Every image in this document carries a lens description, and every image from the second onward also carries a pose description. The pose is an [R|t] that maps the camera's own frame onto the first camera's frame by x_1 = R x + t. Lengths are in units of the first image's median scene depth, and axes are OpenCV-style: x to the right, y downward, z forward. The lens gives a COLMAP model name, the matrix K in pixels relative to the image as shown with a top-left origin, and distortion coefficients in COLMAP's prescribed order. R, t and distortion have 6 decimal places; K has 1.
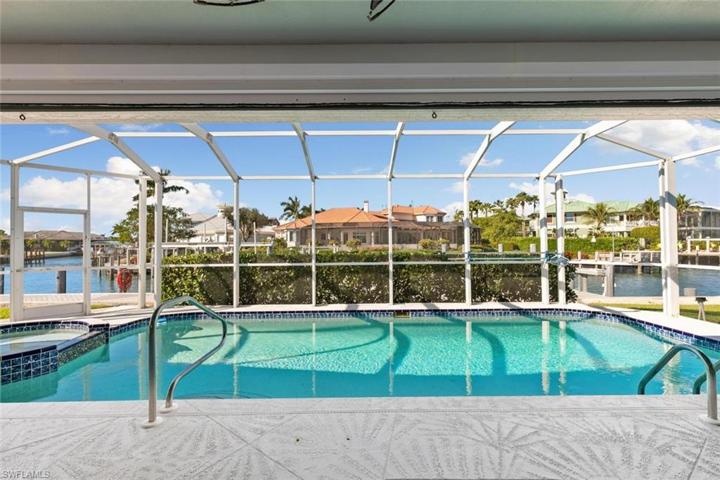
lens RADIAL K [[325.9, 0, 360.0], [0, 325.9, 240.0], [0, 0, 1]] dist [-0.000278, -0.000047]
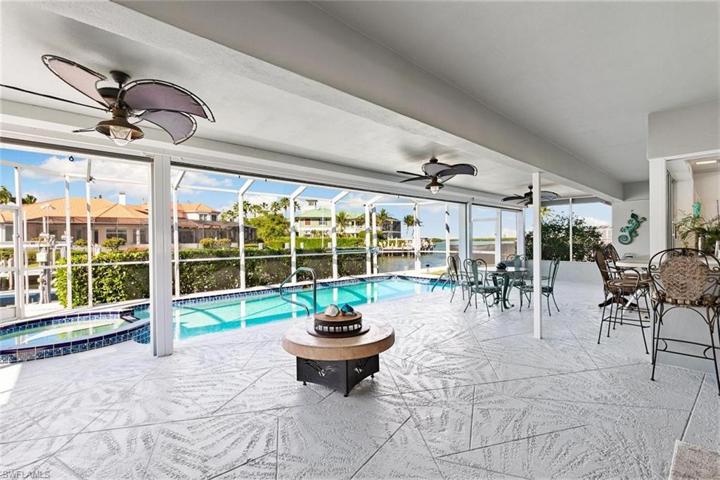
lens RADIAL K [[330.3, 0, 360.0], [0, 330.3, 240.0], [0, 0, 1]] dist [-0.000598, -0.000224]
pose [[0.743495, 0.001402, 0.668740, -0.125765], [-0.003576, 0.999992, 0.001879, -0.000569], [-0.668732, -0.003789, 0.743494, -0.060964]]
